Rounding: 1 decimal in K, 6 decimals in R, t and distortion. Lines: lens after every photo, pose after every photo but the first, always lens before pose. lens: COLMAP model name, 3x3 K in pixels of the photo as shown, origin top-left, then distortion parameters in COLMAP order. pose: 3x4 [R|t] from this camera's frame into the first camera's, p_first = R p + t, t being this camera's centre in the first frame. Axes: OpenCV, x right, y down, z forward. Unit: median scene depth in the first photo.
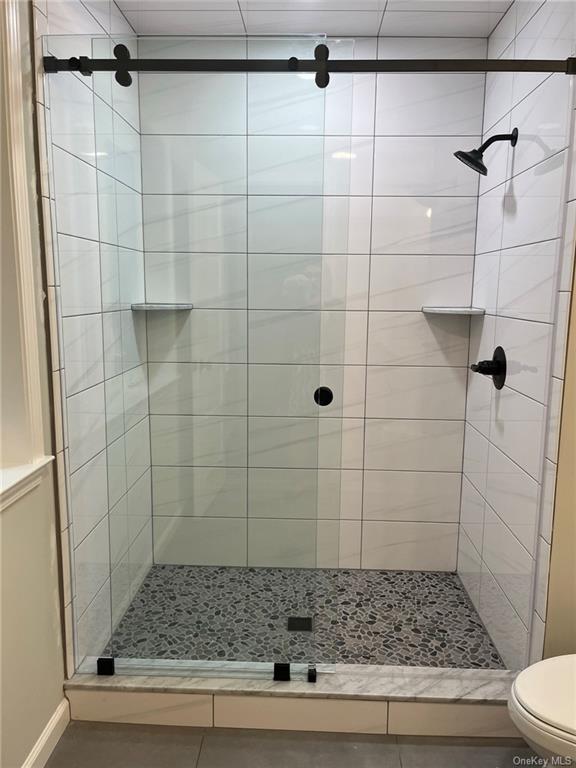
lens RADIAL K [[584.9, 0, 288.9], [0, 584.9, 382.0], [0, 0, 1]] dist [0.032841, -0.008546]
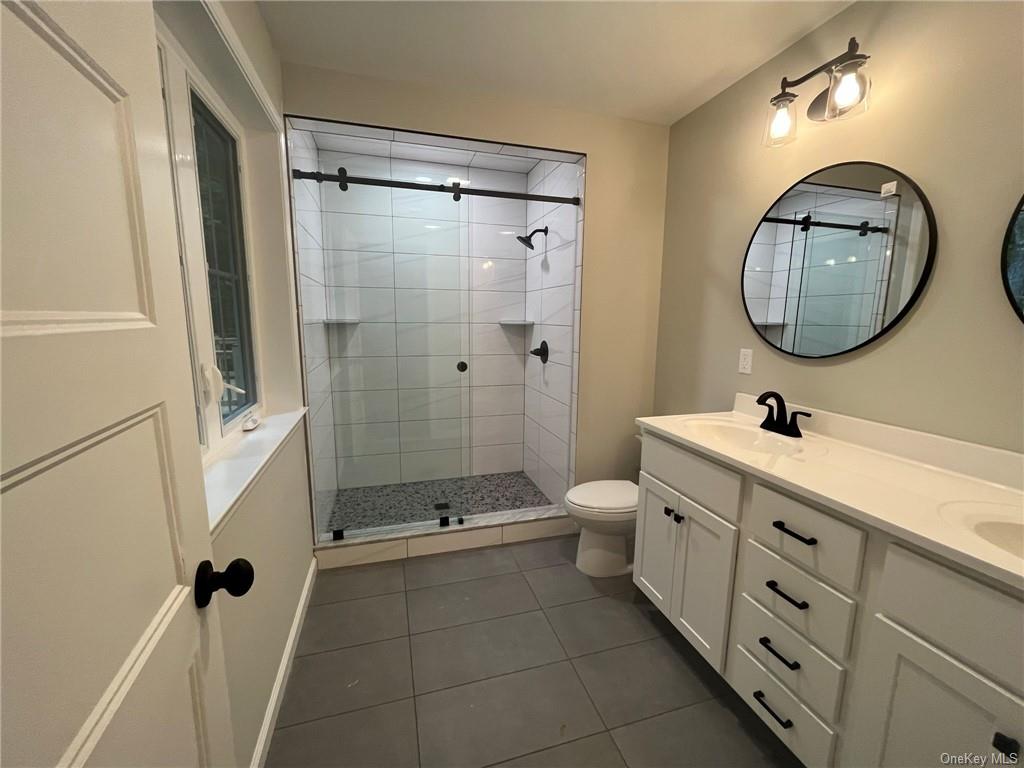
lens RADIAL K [[421.4, 0, 509.8], [0, 421.4, 384.7], [0, 0, 1]] dist [-0.001784, -0.000375]
pose [[0.947595, -0.050391, 0.315476, -0.180683], [0.049745, 0.998711, 0.010106, 0.062347], [-0.315578, 0.006117, 0.948880, -0.249962]]
